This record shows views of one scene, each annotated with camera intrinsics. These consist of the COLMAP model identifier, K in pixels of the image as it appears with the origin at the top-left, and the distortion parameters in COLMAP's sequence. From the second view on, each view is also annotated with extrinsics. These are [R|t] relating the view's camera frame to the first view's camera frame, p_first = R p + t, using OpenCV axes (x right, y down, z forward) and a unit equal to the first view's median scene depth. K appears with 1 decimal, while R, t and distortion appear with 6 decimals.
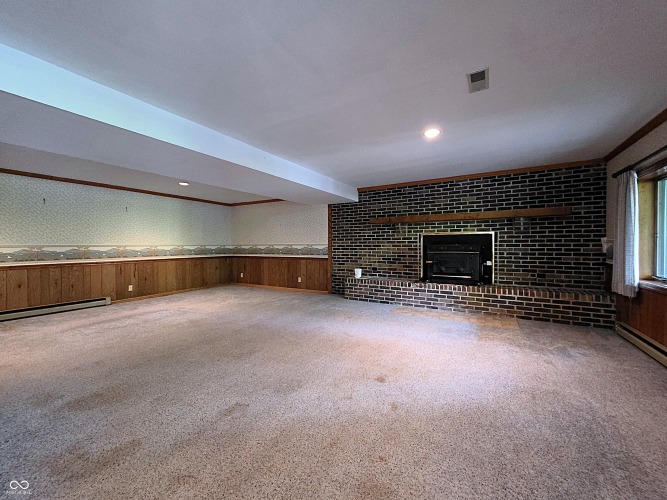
lens RADIAL K [[268.4, 0, 333.5], [0, 268.4, 250.0], [0, 0, 1]] dist [0.000686, -0.000001]
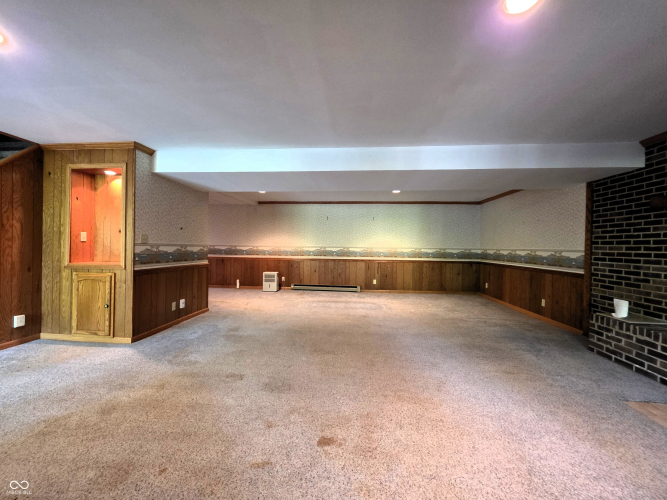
lens RADIAL K [[278.4, 0, 329.2], [0, 278.4, 248.2], [0, 0, 1]] dist [0.000022, -0.000049]
pose [[0.433009, 0.017707, -0.901215, 0.299212], [-0.036214, 0.999342, 0.002235, -0.008167], [0.900662, 0.031669, 0.433366, 0.246033]]
